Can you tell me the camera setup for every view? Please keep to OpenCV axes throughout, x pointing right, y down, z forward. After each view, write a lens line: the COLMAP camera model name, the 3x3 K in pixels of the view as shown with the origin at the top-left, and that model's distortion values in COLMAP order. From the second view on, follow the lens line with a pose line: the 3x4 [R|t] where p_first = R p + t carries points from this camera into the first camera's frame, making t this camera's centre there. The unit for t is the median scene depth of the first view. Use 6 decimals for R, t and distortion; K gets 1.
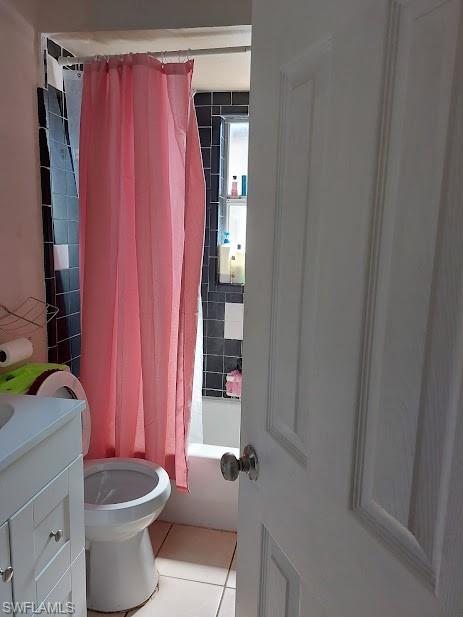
lens RADIAL K [[447.7, 0, 238.1], [0, 447.7, 309.4], [0, 0, 1]] dist [0.061262, -0.070002]
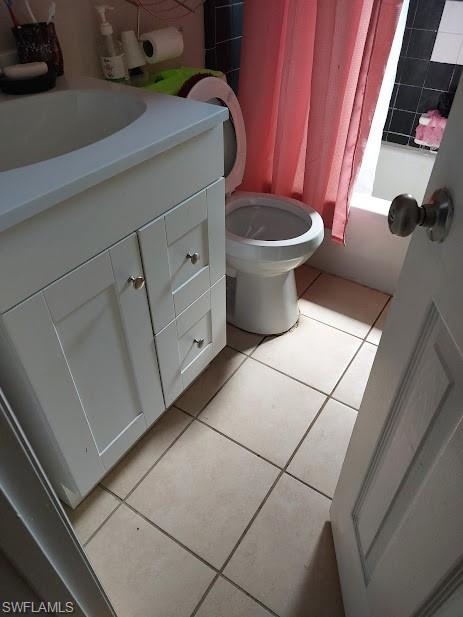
lens RADIAL K [[447.7, 0, 235.0], [0, 447.7, 307.8], [0, 0, 1]] dist [0.061262, -0.070002]
pose [[0.922445, 0.235481, -0.306014, -0.005332], [-0.047092, 0.855209, 0.516140, 0.064842], [0.383247, -0.461700, 0.799972, 0.152325]]
